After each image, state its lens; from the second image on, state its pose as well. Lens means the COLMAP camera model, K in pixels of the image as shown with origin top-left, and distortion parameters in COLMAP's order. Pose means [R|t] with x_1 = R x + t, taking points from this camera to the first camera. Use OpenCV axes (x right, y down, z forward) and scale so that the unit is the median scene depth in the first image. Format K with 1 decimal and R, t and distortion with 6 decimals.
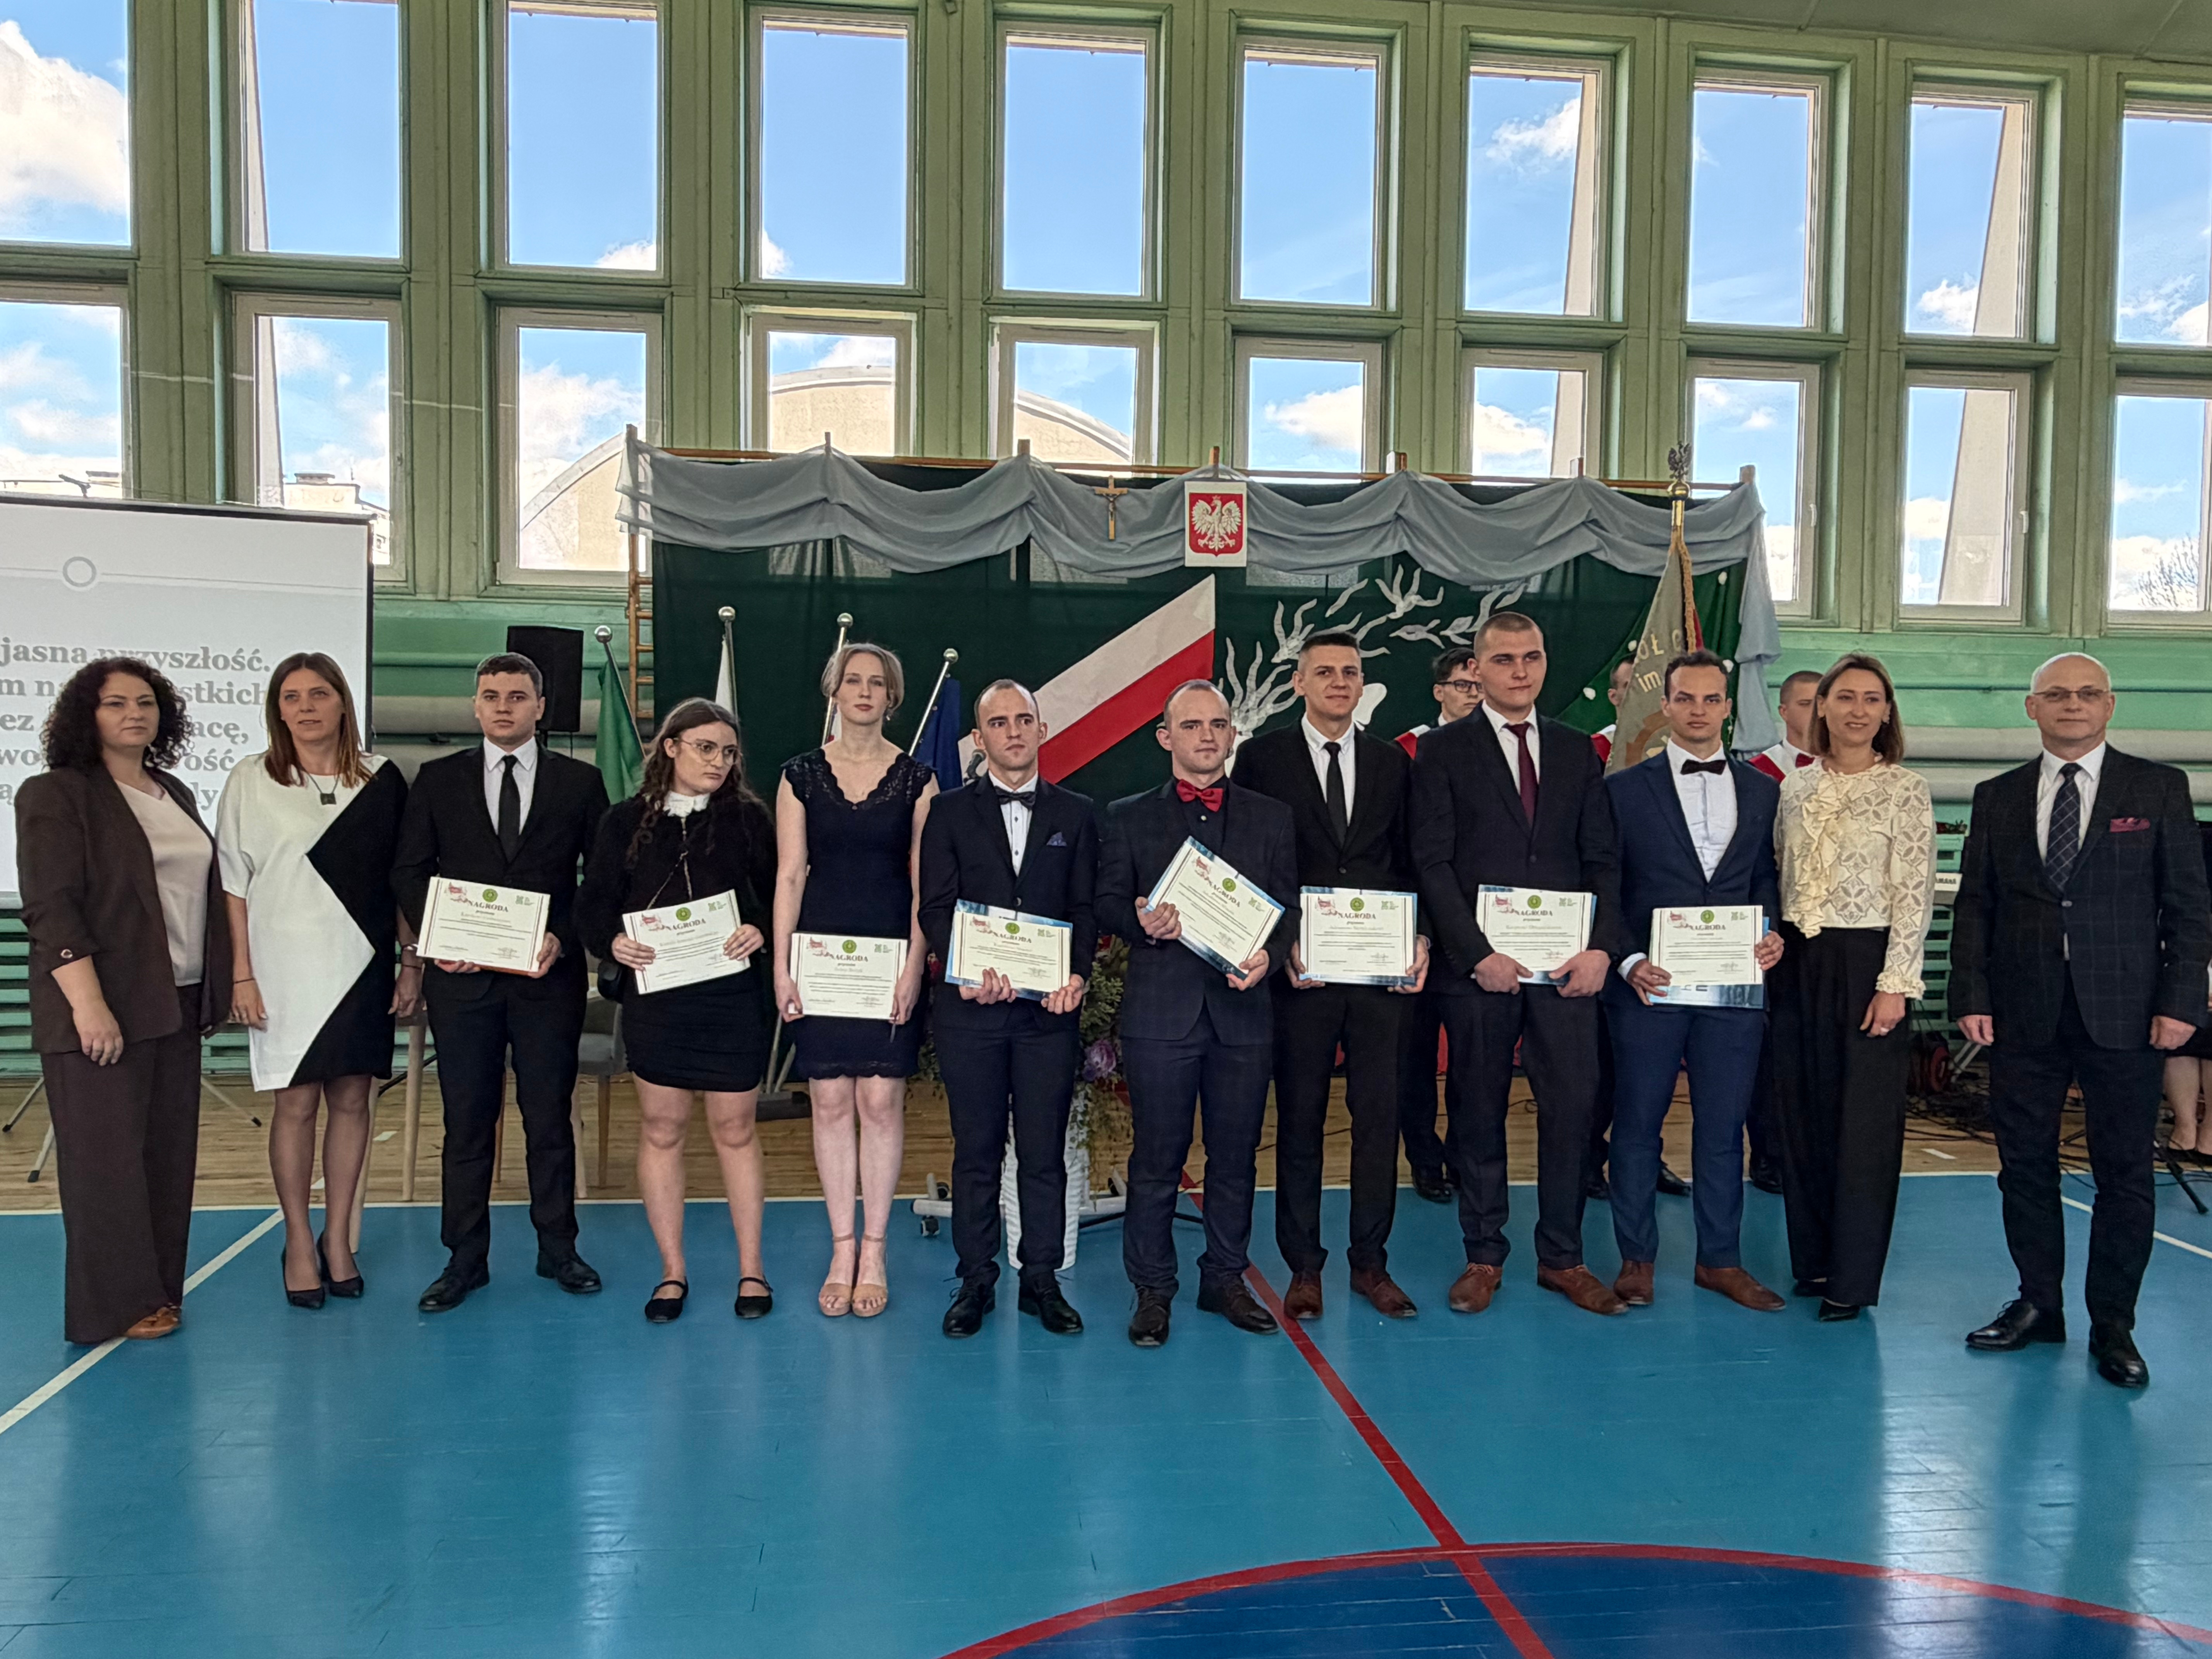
lens RADIAL K [[1610.4, 0, 1087.8], [0, 1610.4, 841.5], [0, 0, 1]] dist [-0.000986, 0.002766]
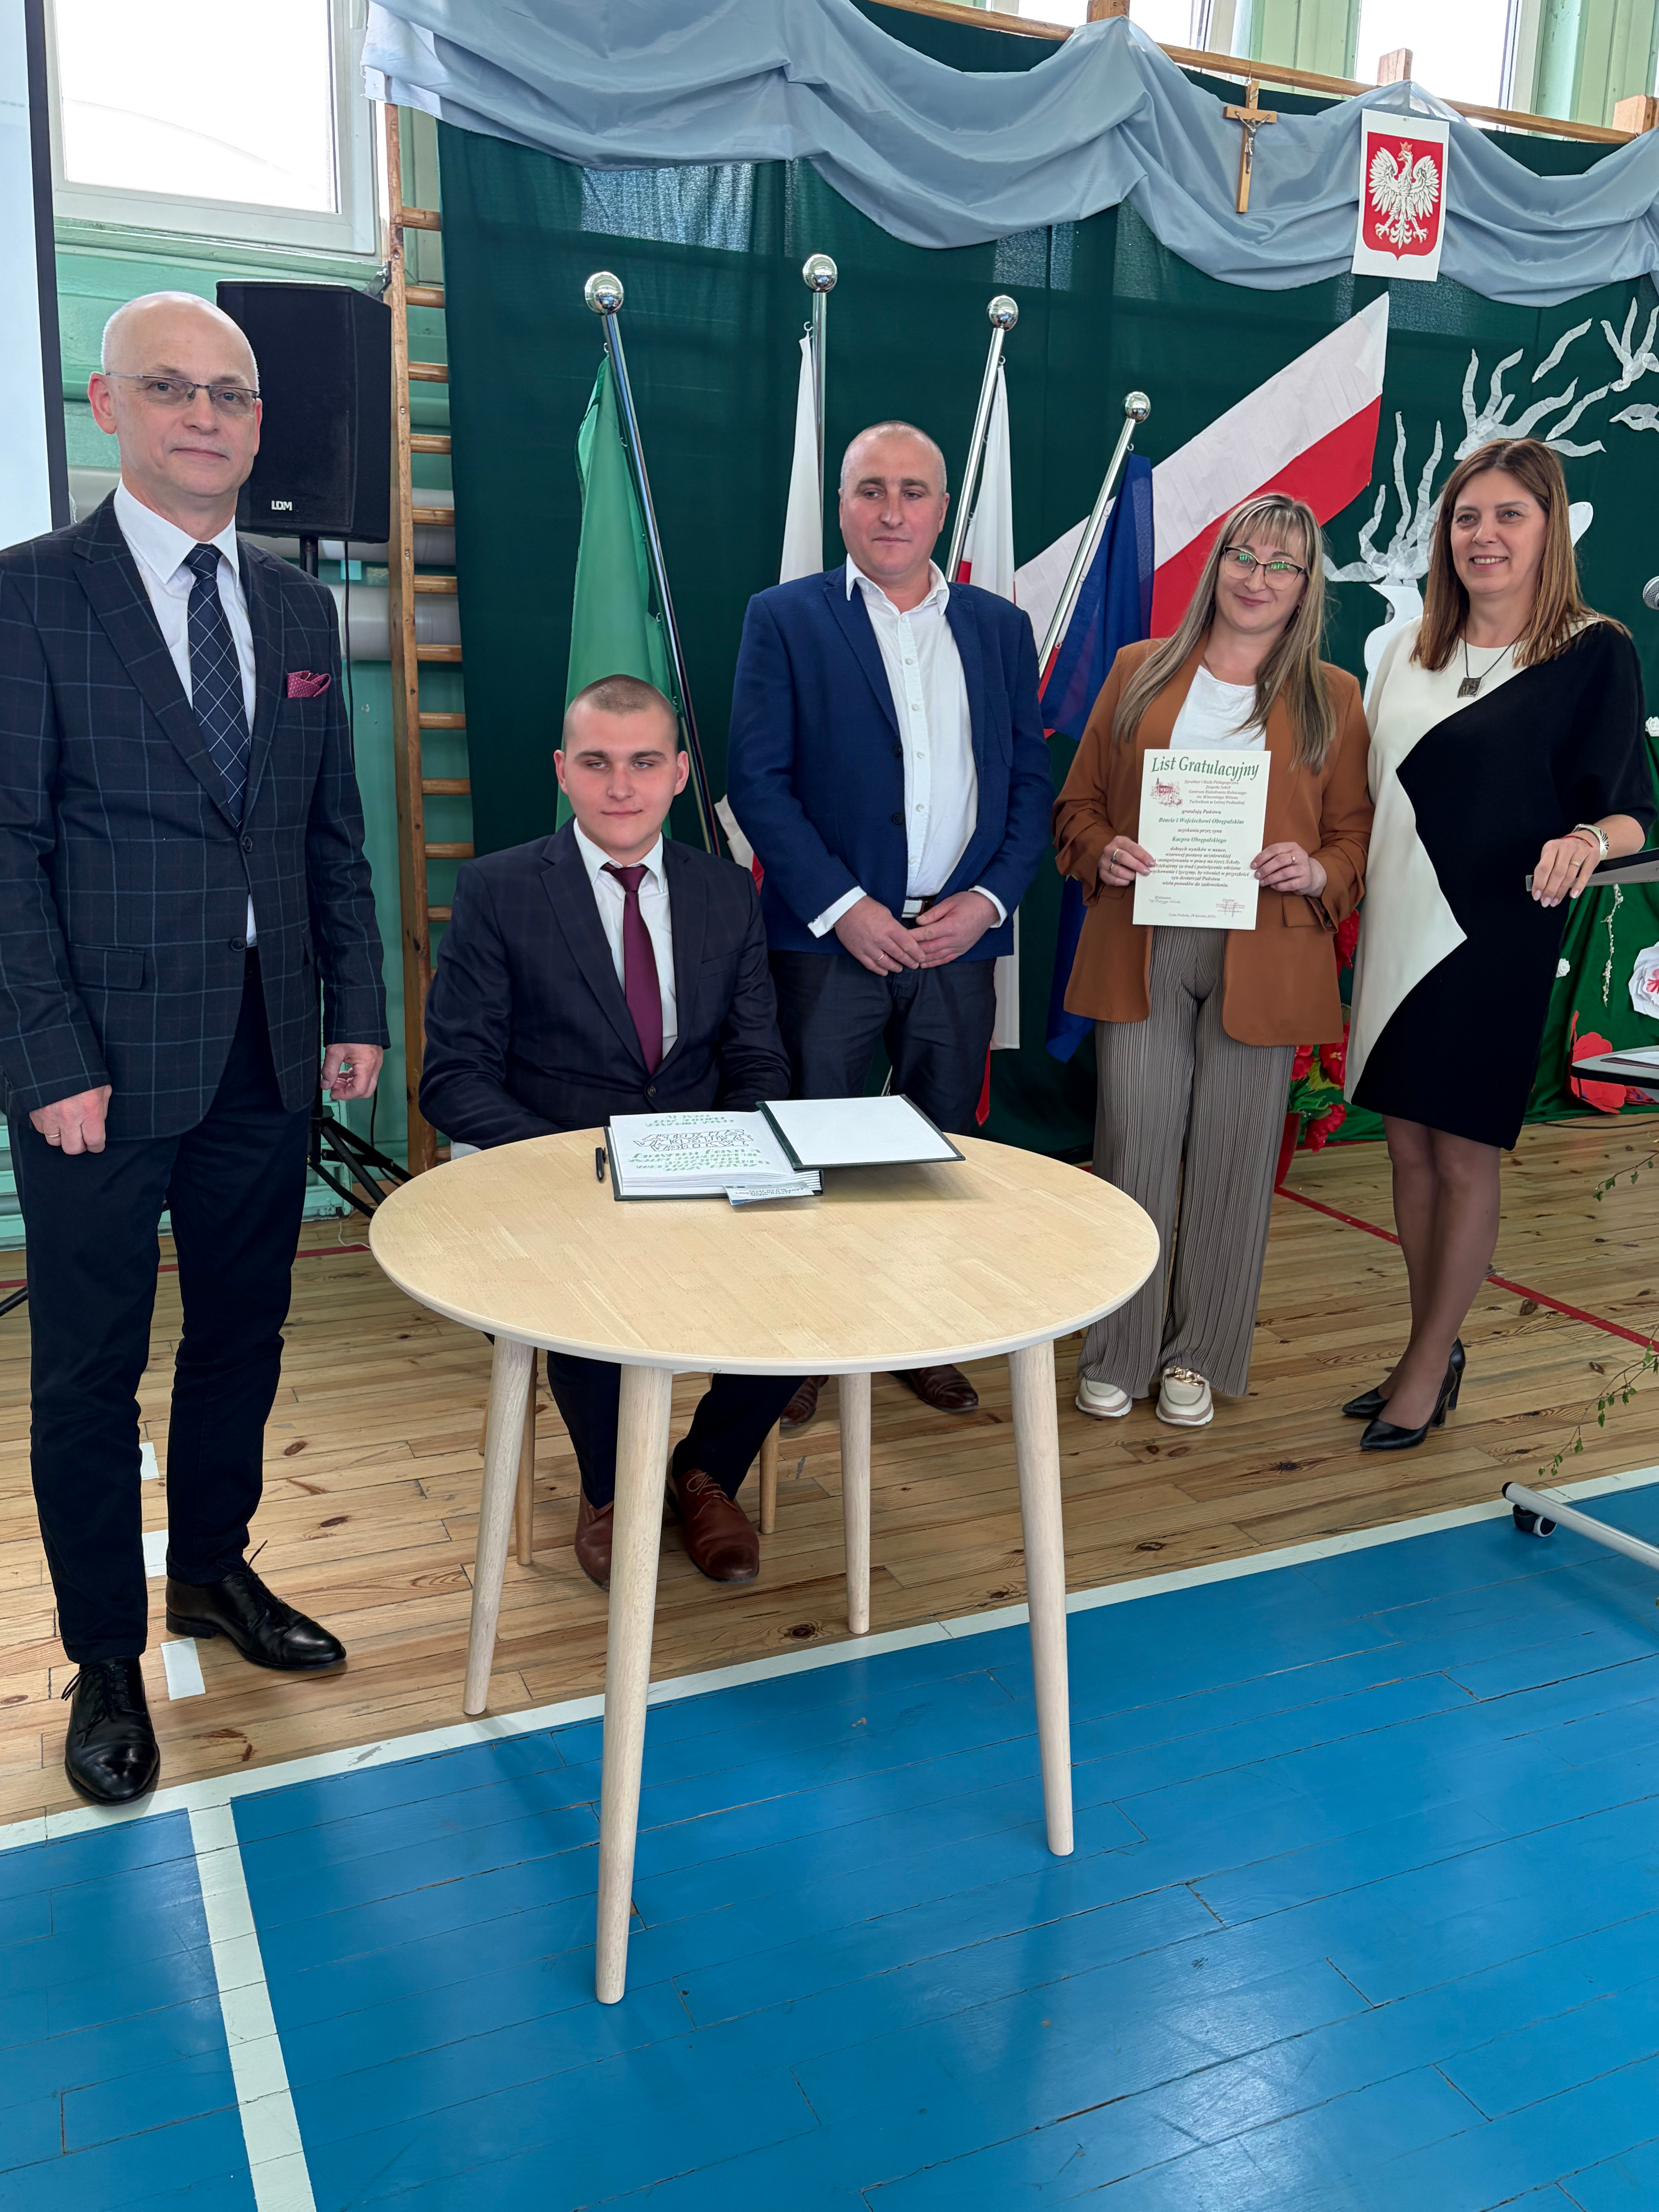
lens RADIAL K [[1760.7, 0, 811.2], [0, 1760.7, 1105.2], [0, 0, 1]] dist [0.039045, -0.035212]
pose [[0.956984, -0.063530, 0.283101, -0.314268], [0.005234, 0.979355, 0.202082, -0.010614], [-0.290094, -0.191907, 0.937559, 0.404034]]
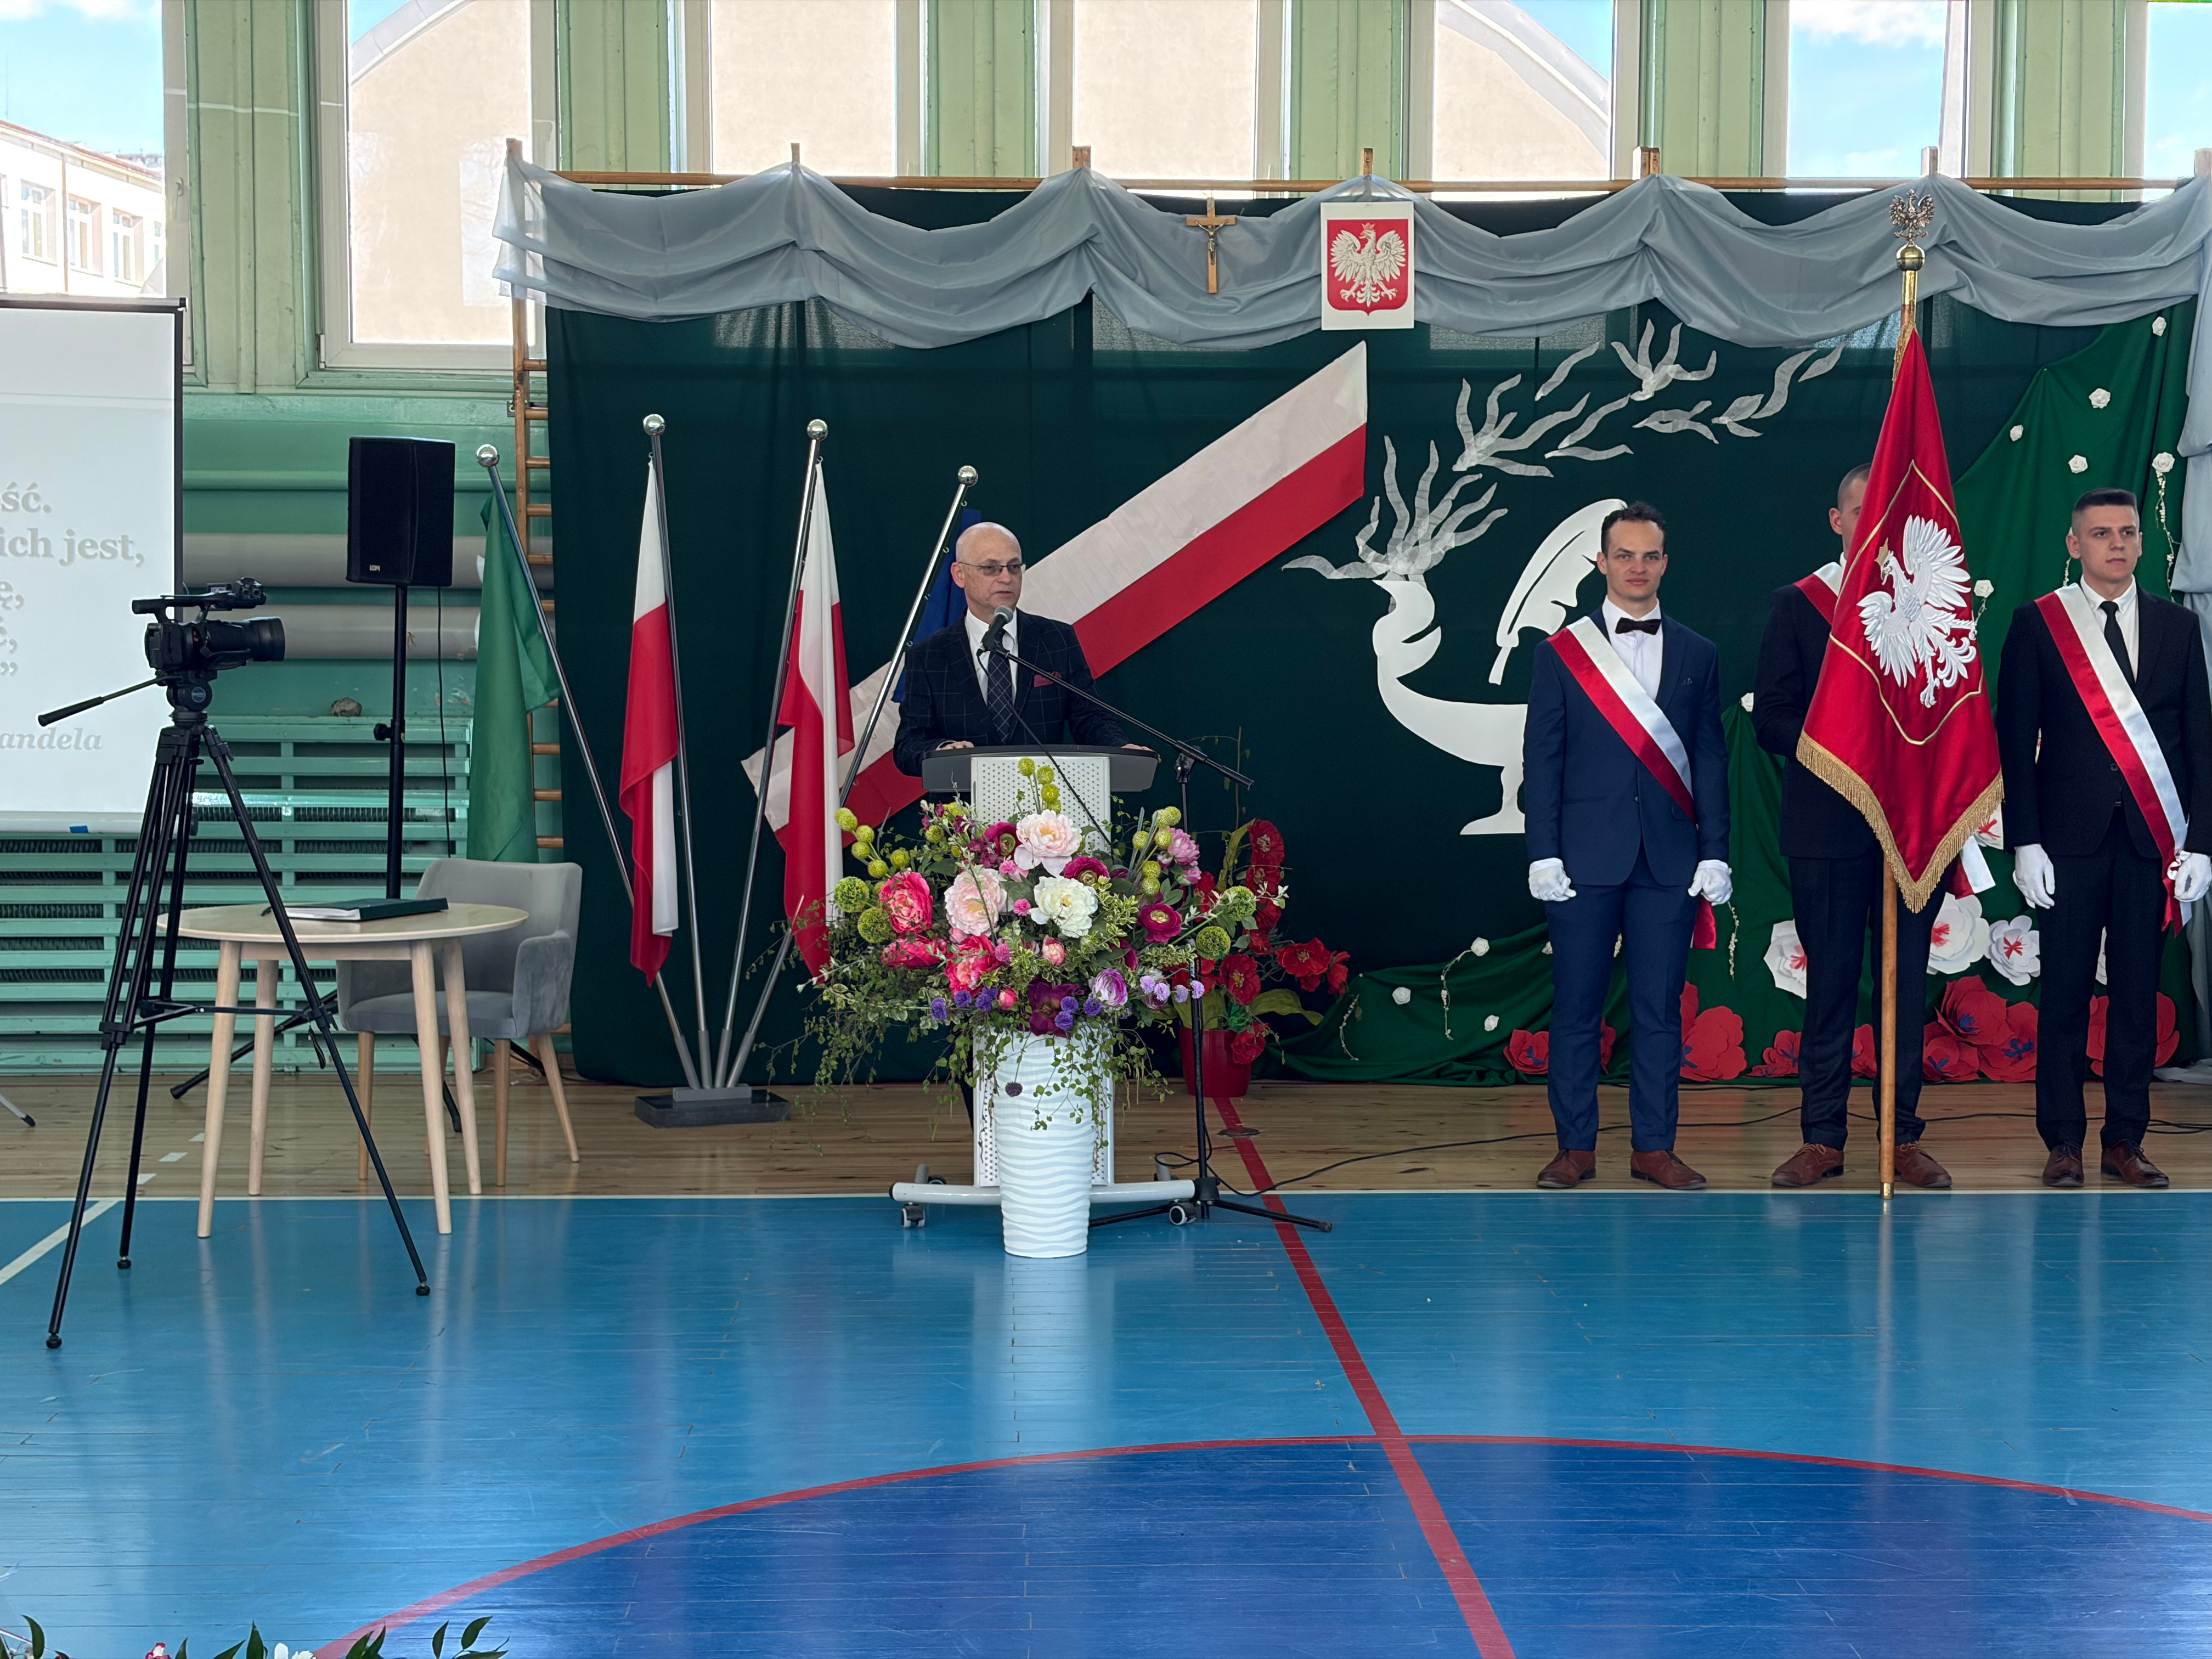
lens RADIAL K [[3346.6, 0, 1132.1], [0, 3346.6, 887.3], [0, 0, 1]] dist [0.103828, 0.000000]
pose [[0.996573, -0.002753, -0.082672, 0.095611], [0.005712, 0.999351, 0.035580, 0.012166], [0.082521, -0.035930, 0.995941, -0.413087]]
